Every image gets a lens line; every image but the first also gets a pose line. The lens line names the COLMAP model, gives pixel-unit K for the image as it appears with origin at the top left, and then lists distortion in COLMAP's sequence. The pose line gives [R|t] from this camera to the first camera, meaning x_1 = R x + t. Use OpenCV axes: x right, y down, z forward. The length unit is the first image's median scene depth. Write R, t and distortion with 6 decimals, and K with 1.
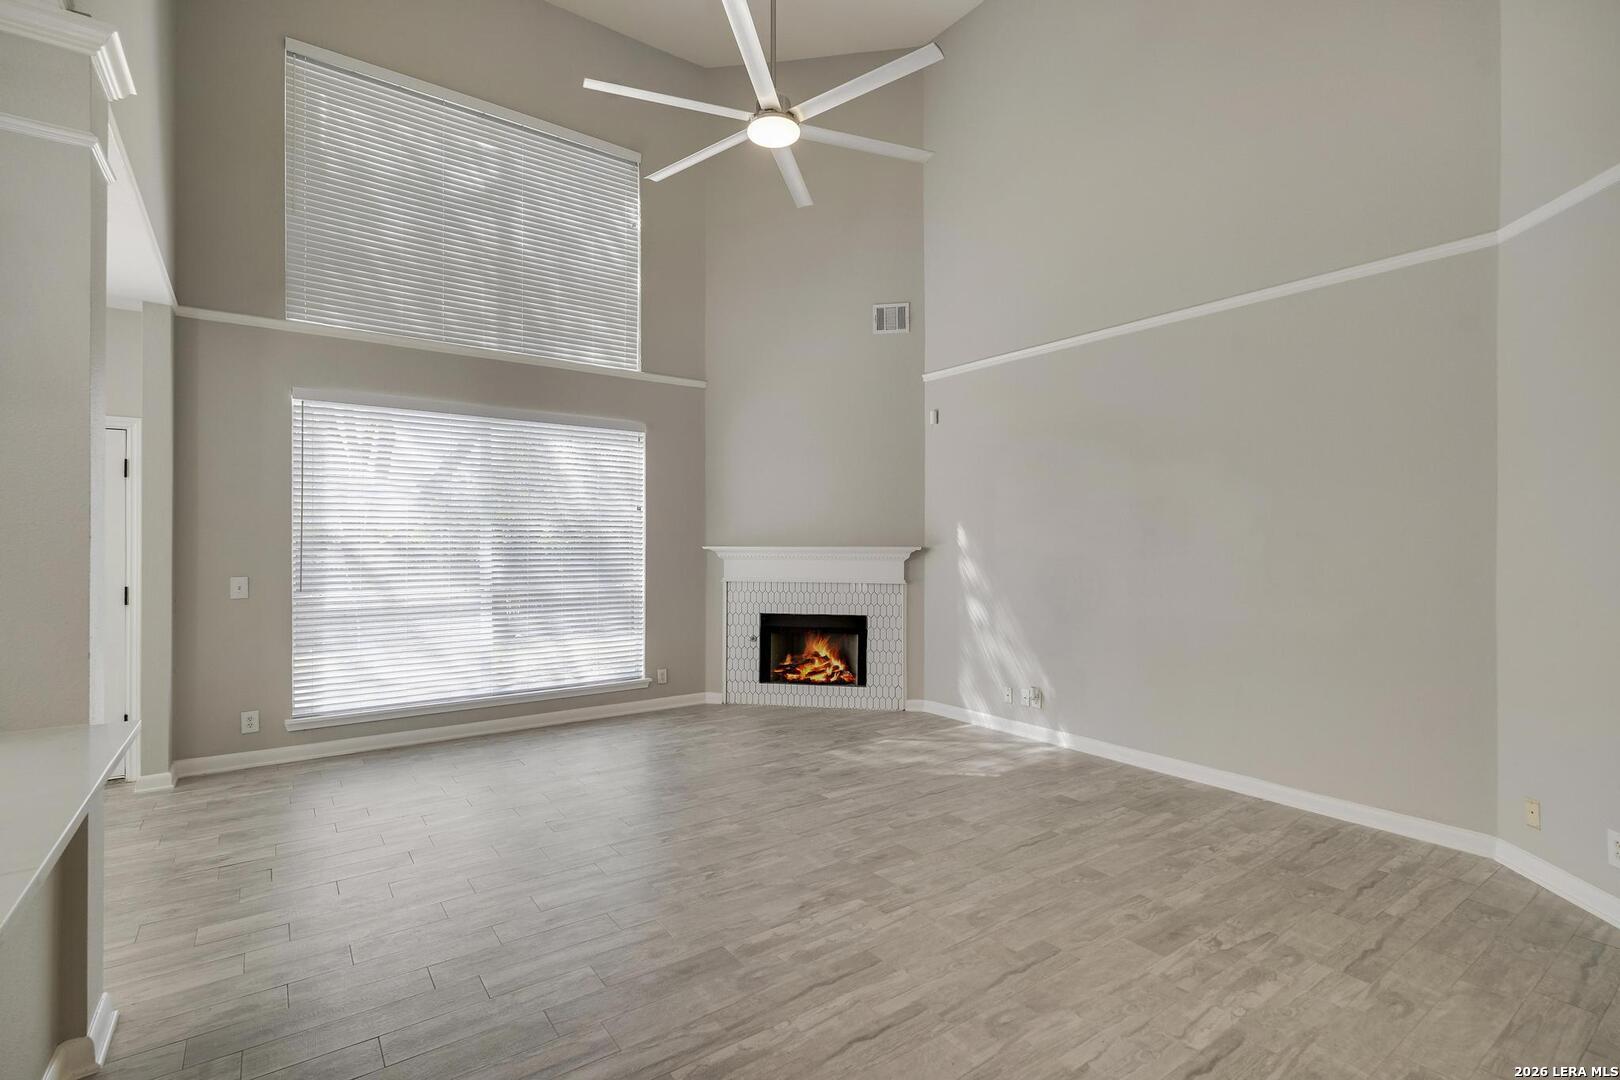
lens RADIAL K [[747.1, 0, 833.5], [0, 747.1, 537.6], [0, 0, 1]] dist [-0.002571, 0.002467]
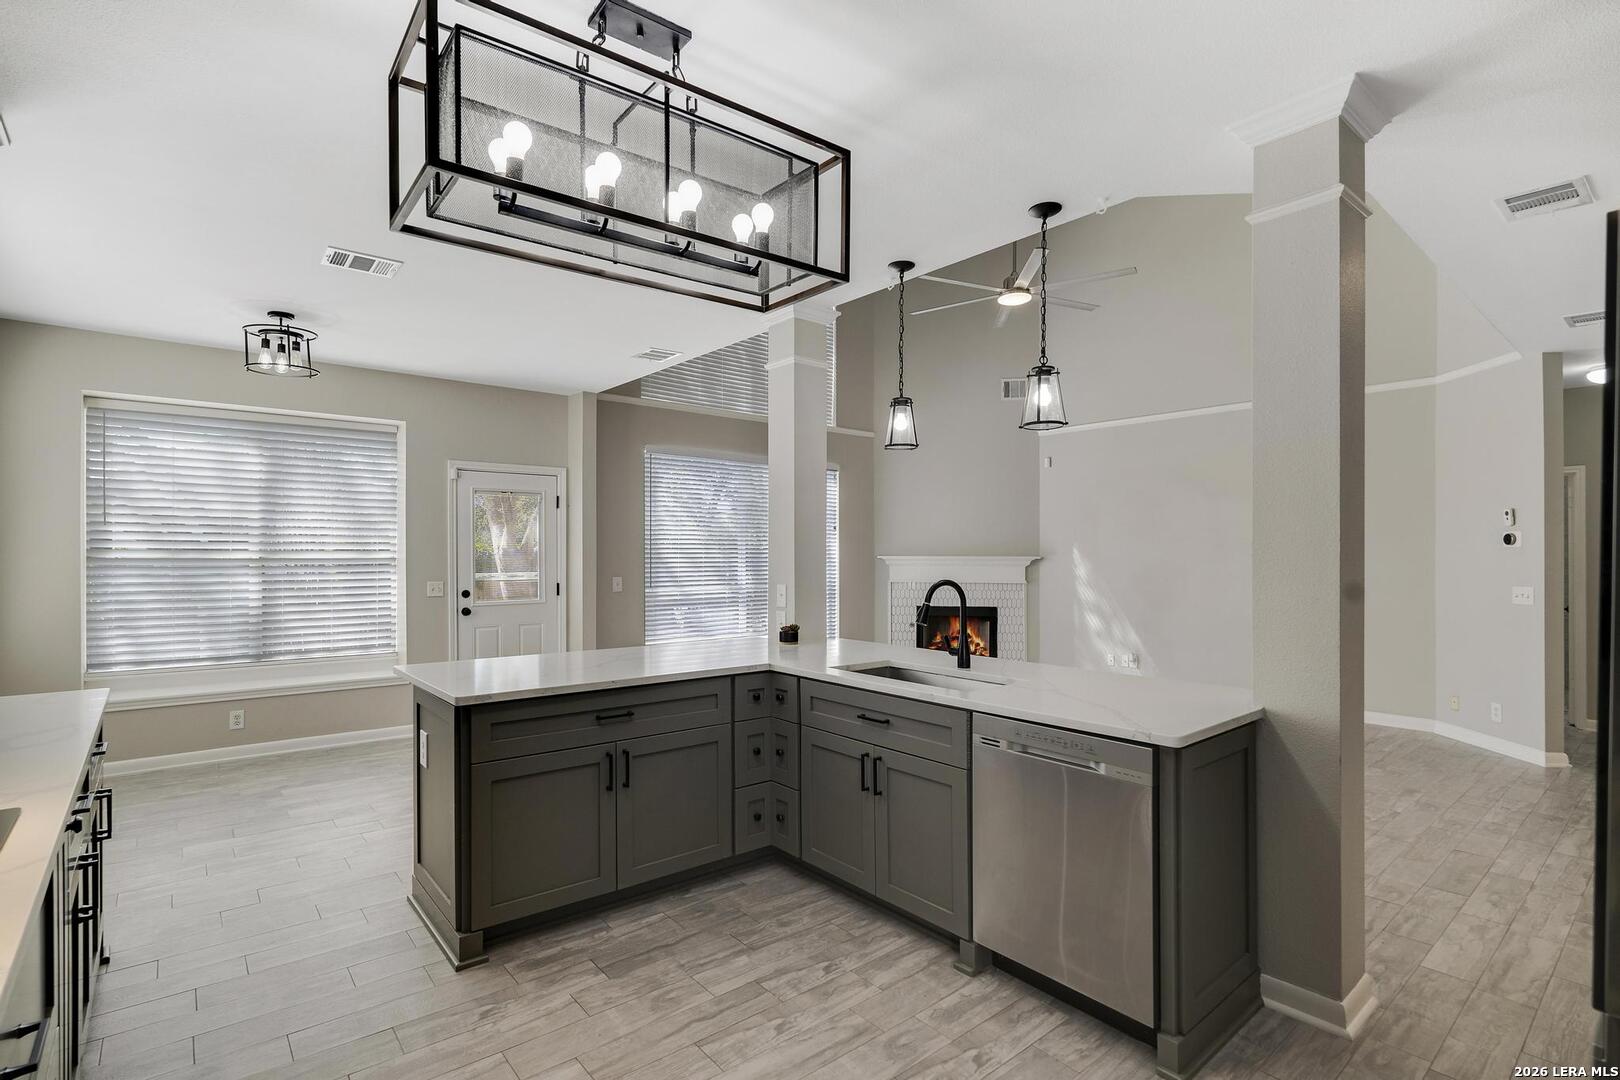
lens RADIAL K [[747.1, 0, 851.4], [0, 747.1, 551.5], [0, 0, 1]] dist [-0.002571, 0.002467]
pose [[0.996333, 0.001007, 0.085552, -0.344733], [-0.001283, 0.999994, 0.003172, -0.000966], [-0.085548, -0.003270, 0.996329, -0.345721]]
